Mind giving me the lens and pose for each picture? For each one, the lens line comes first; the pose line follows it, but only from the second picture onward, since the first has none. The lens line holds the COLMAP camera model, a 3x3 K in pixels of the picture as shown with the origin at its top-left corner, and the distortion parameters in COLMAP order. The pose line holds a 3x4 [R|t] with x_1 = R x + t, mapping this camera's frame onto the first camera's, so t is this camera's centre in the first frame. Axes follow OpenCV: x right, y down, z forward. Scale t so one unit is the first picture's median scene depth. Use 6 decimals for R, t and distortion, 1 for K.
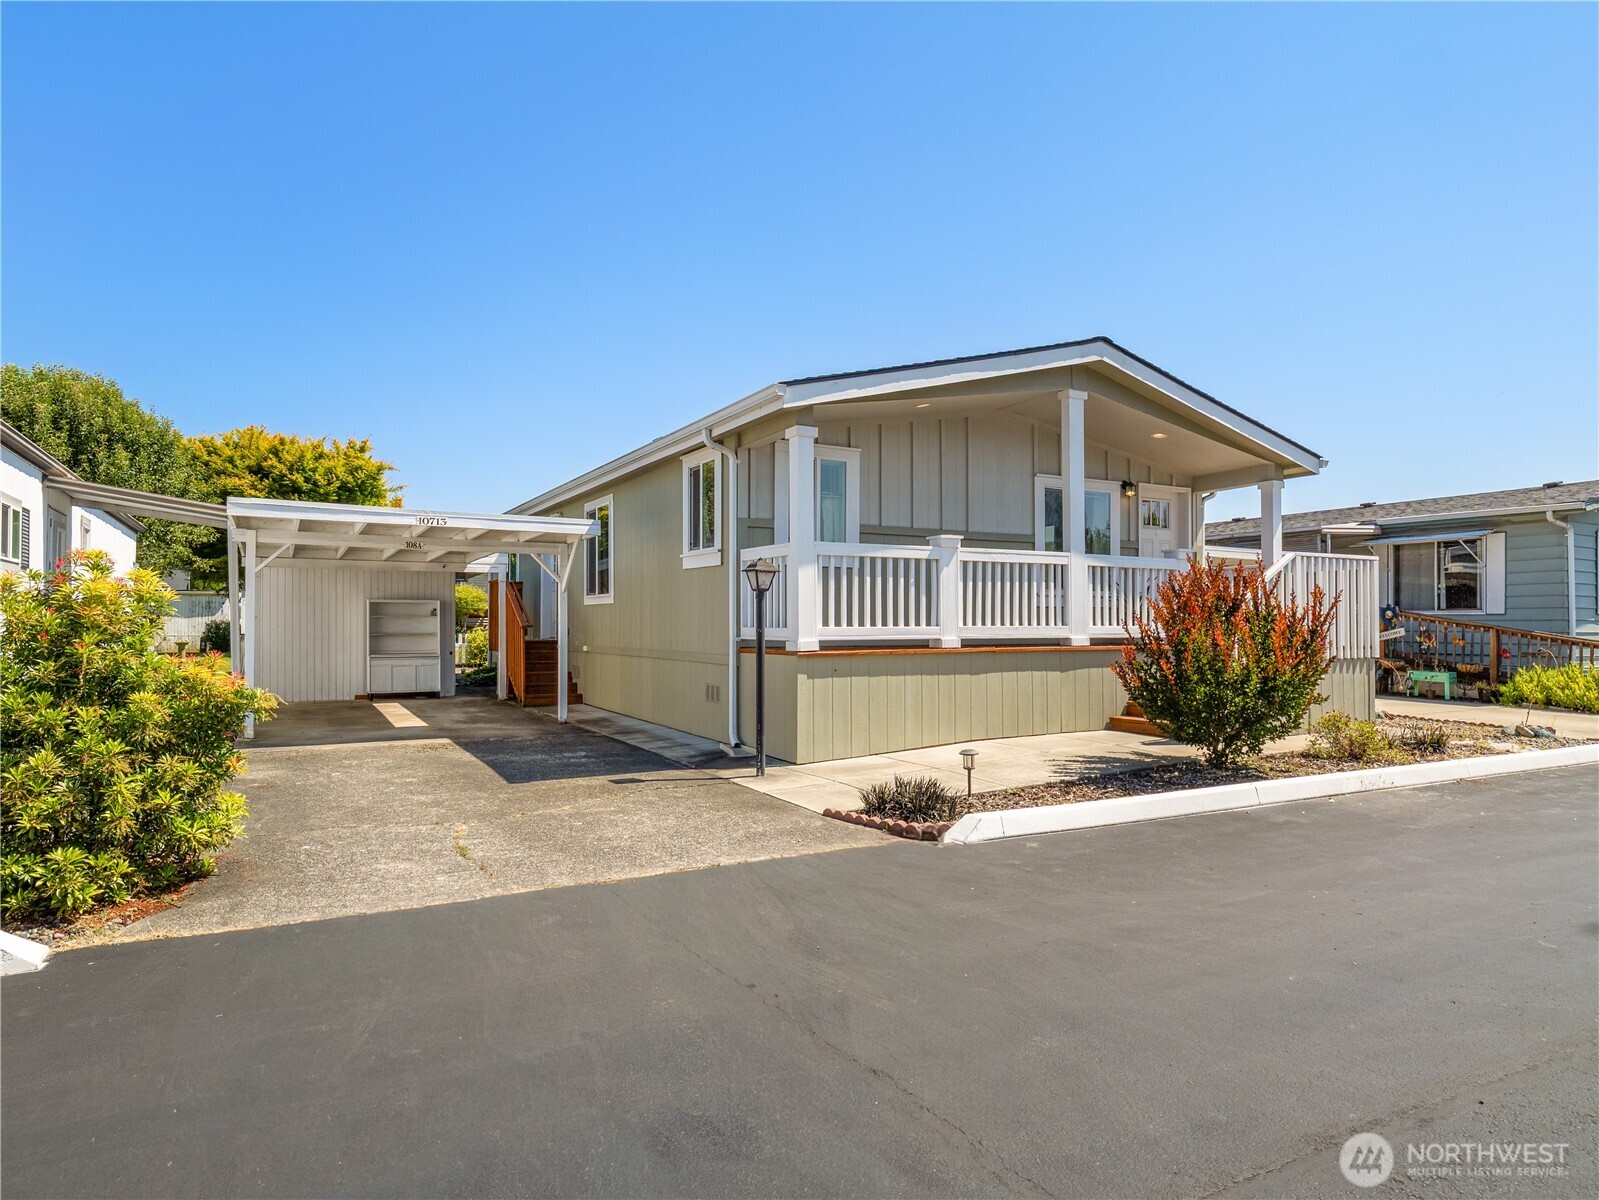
lens RADIAL K [[963.4, 0, 804.4], [0, 963.4, 611.2], [0, 0, 1]] dist [-0.001137, -0.002868]
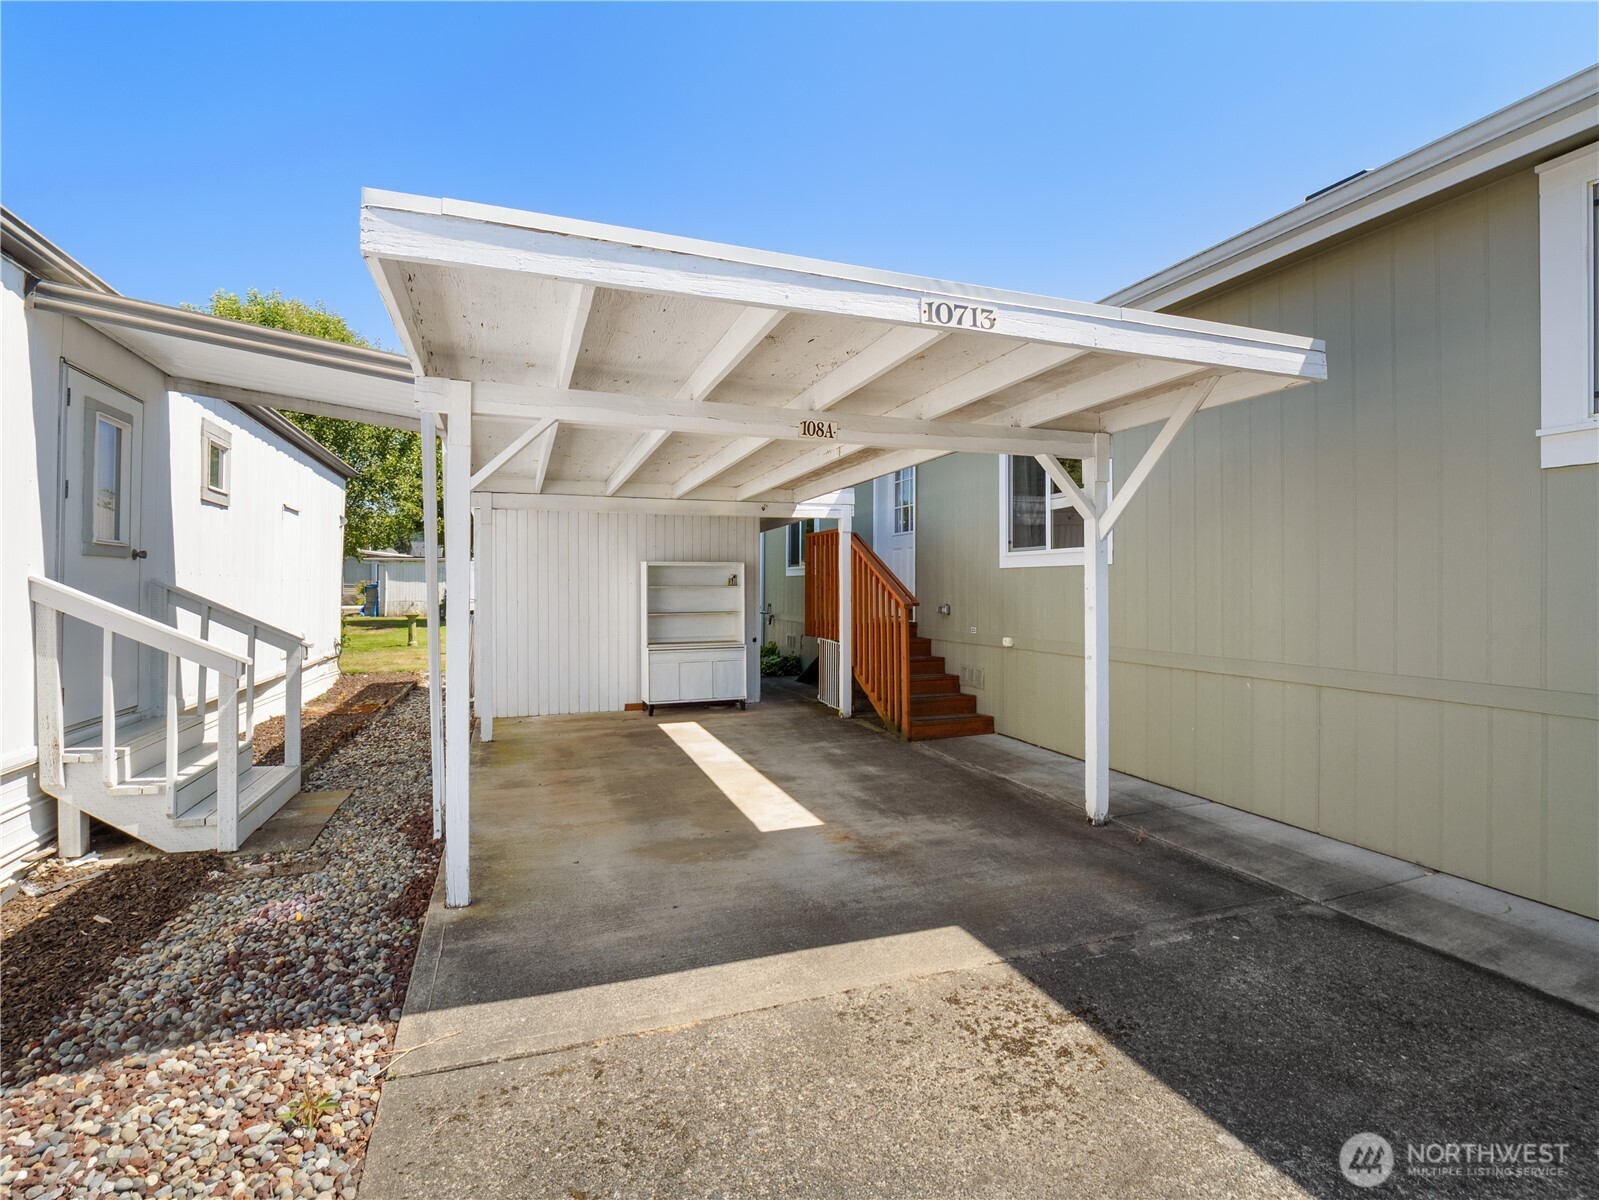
lens RADIAL K [[774.4, 0, 800.9], [0, 774.4, 576.6], [0, 0, 1]] dist [-0.014822, -0.000599]
pose [[0.989624, -0.004369, -0.143618, -0.299807], [0.004775, 0.999986, 0.002484, -0.002972], [0.143605, -0.003144, 0.989630, 0.542236]]
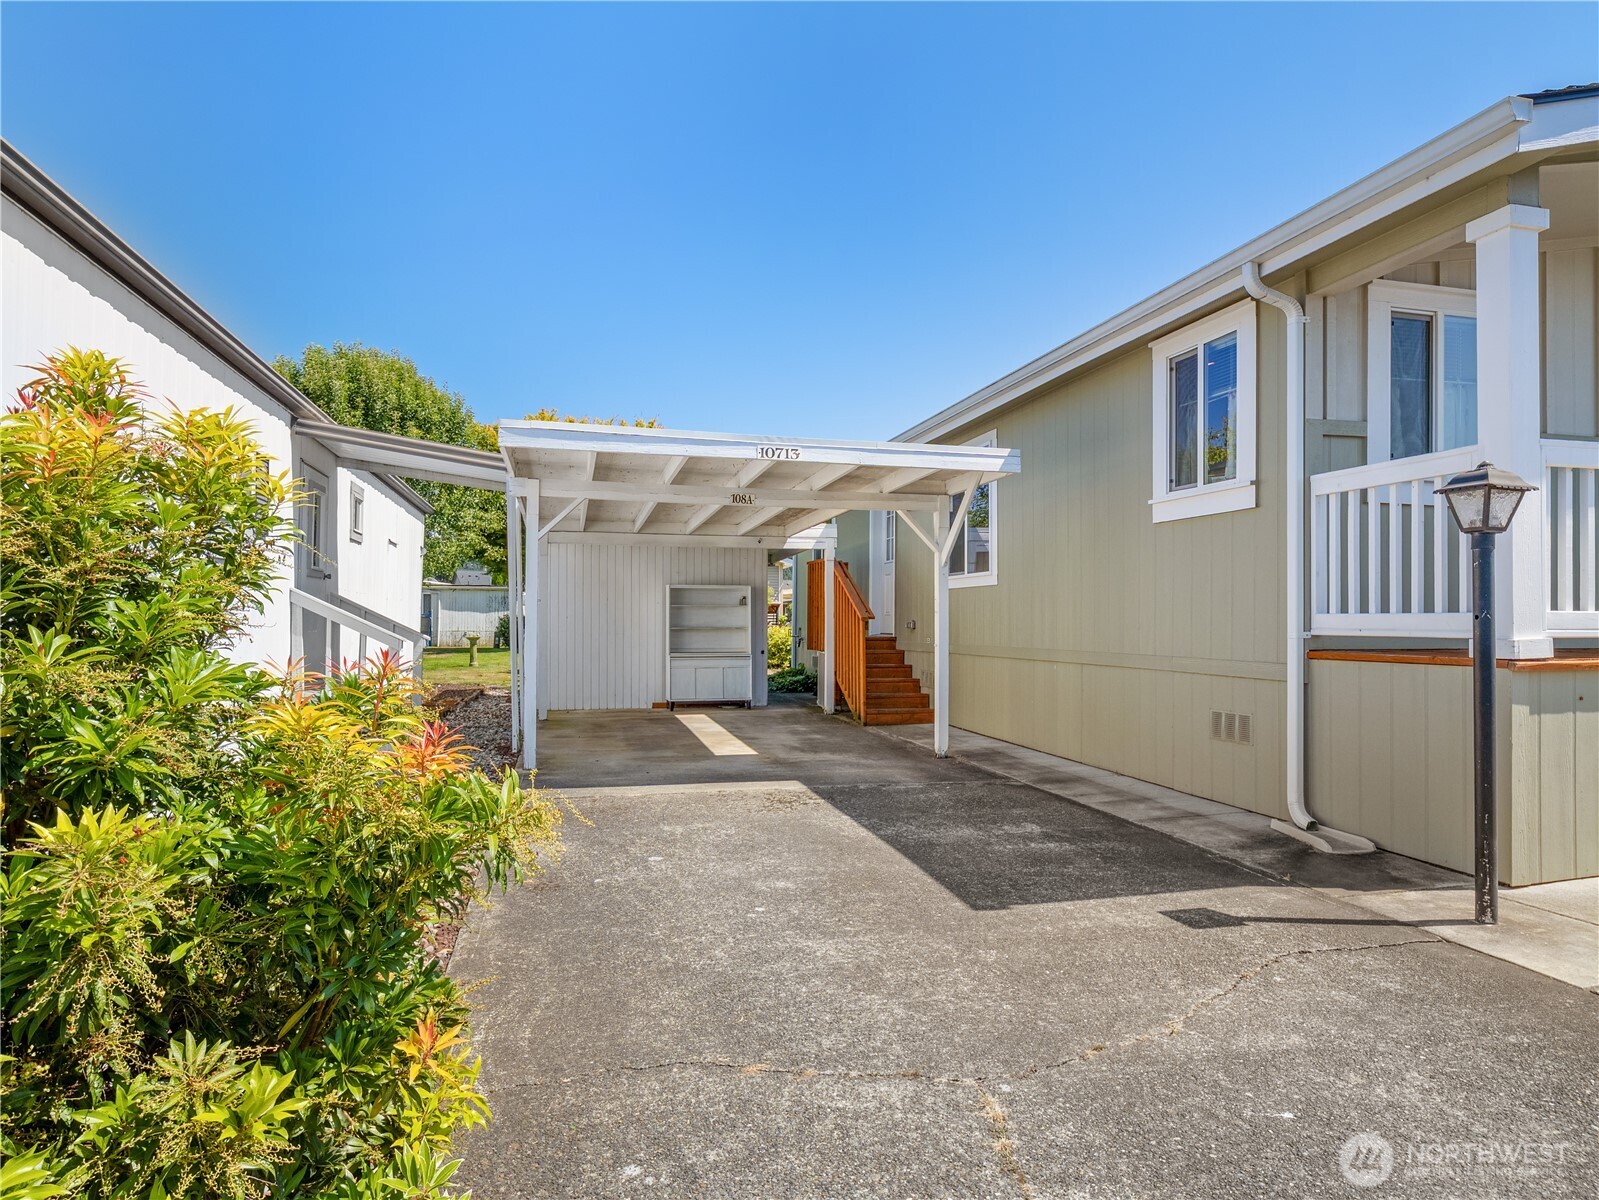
lens RADIAL K [[963.4, 0, 805.3], [0, 963.4, 607.1], [0, 0, 1]] dist [-0.001137, -0.002868]
pose [[0.966840, -0.001441, -0.255380, -0.150196], [0.000461, 0.999992, -0.003897, 0.010718], [0.255383, 0.003650, 0.966833, 0.275647]]
